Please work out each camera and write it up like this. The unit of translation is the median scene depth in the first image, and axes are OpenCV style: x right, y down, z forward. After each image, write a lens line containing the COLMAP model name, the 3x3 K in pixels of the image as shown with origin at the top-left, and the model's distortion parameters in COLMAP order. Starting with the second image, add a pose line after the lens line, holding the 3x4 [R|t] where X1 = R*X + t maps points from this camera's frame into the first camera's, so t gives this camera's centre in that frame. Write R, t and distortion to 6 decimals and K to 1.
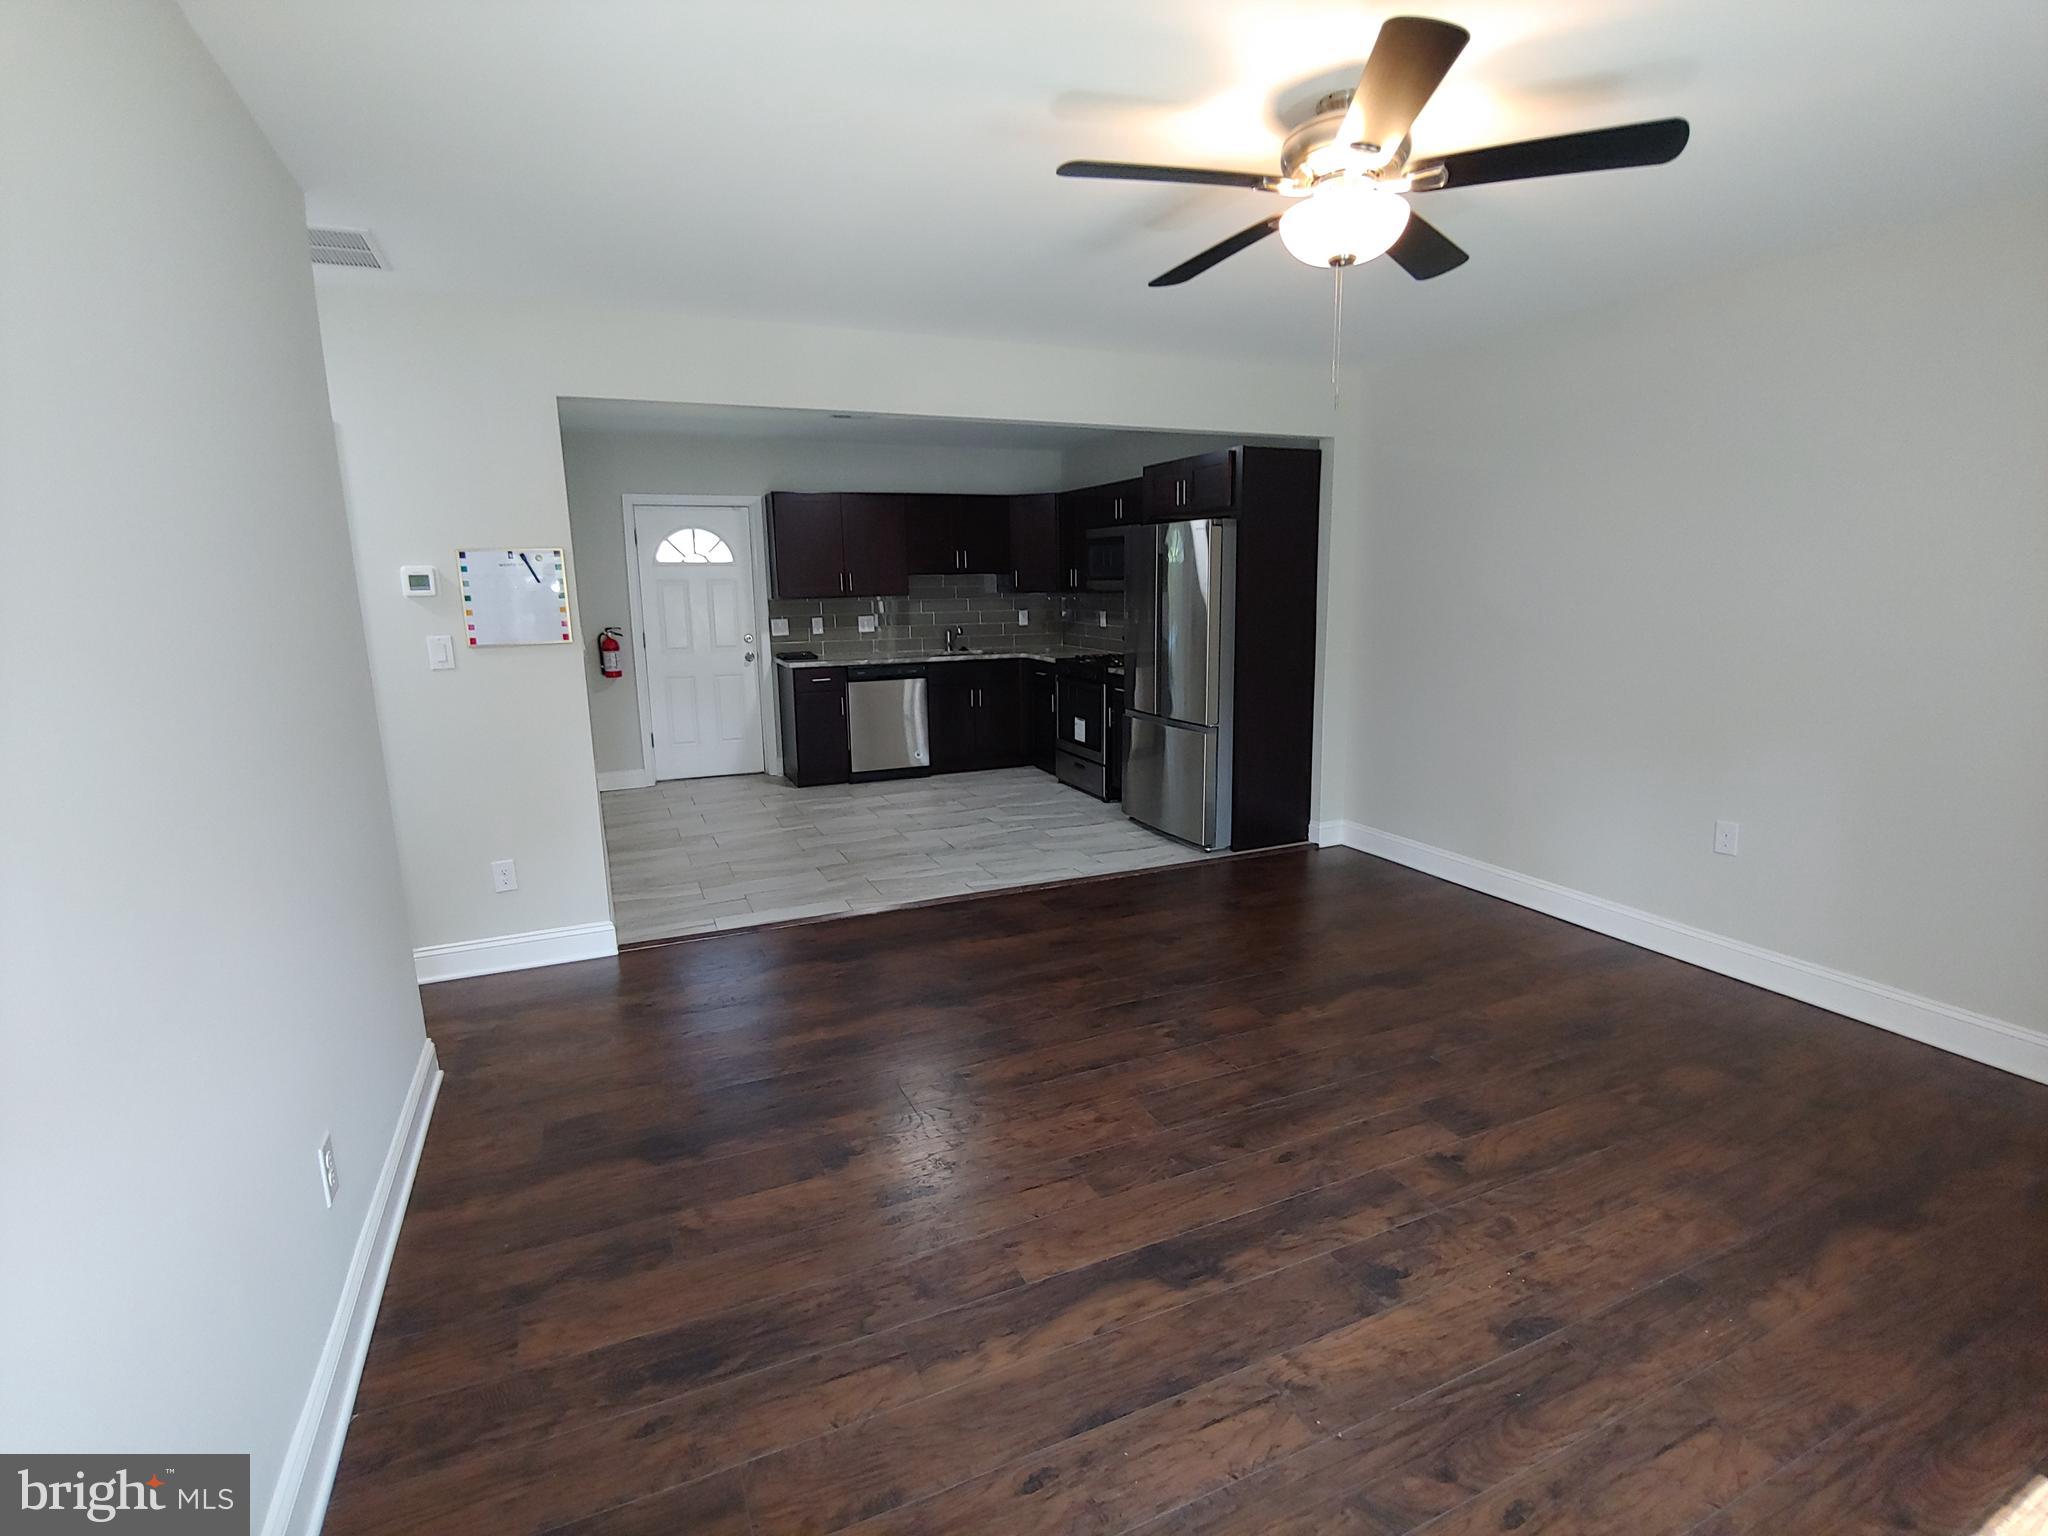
lens RADIAL K [[990.3, 0, 1031.5], [0, 990.3, 774.0], [0, 0, 1]] dist [-0.012748, 0.000170]
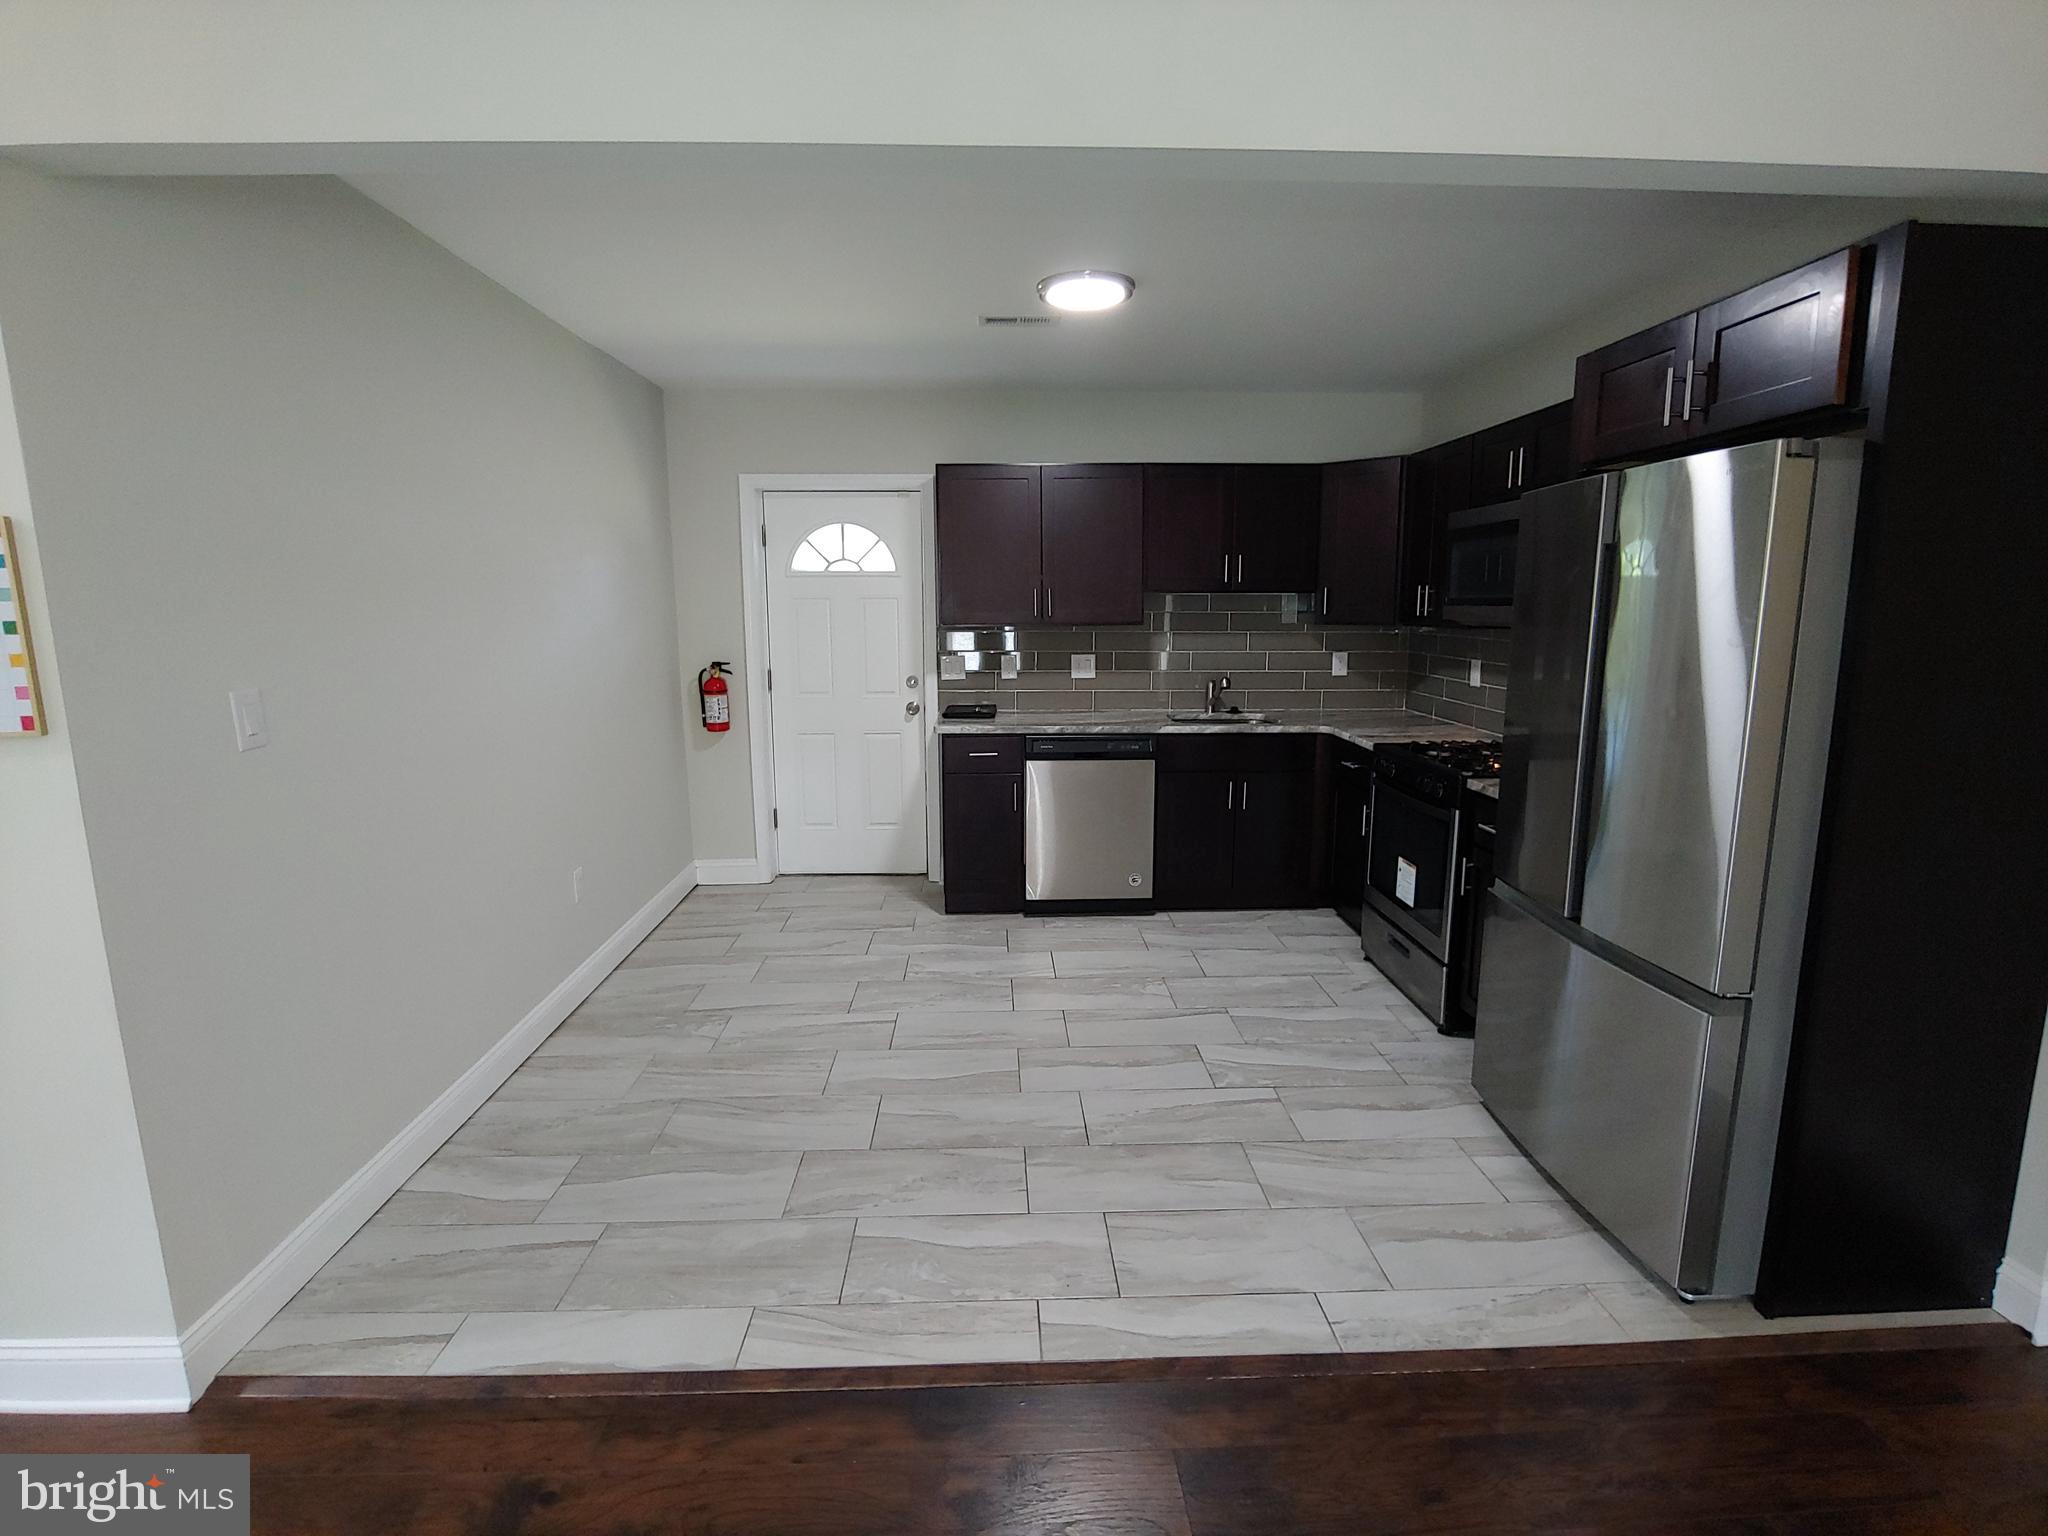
lens RADIAL K [[990.3, 0, 1031.5], [0, 990.3, 774.0], [0, 0, 1]] dist [-0.012748, 0.000170]
pose [[0.930370, 0.074481, -0.358976, 0.046883], [-0.082244, 0.996592, -0.006380, -0.080933], [0.357278, 0.035459, 0.933325, 0.414565]]
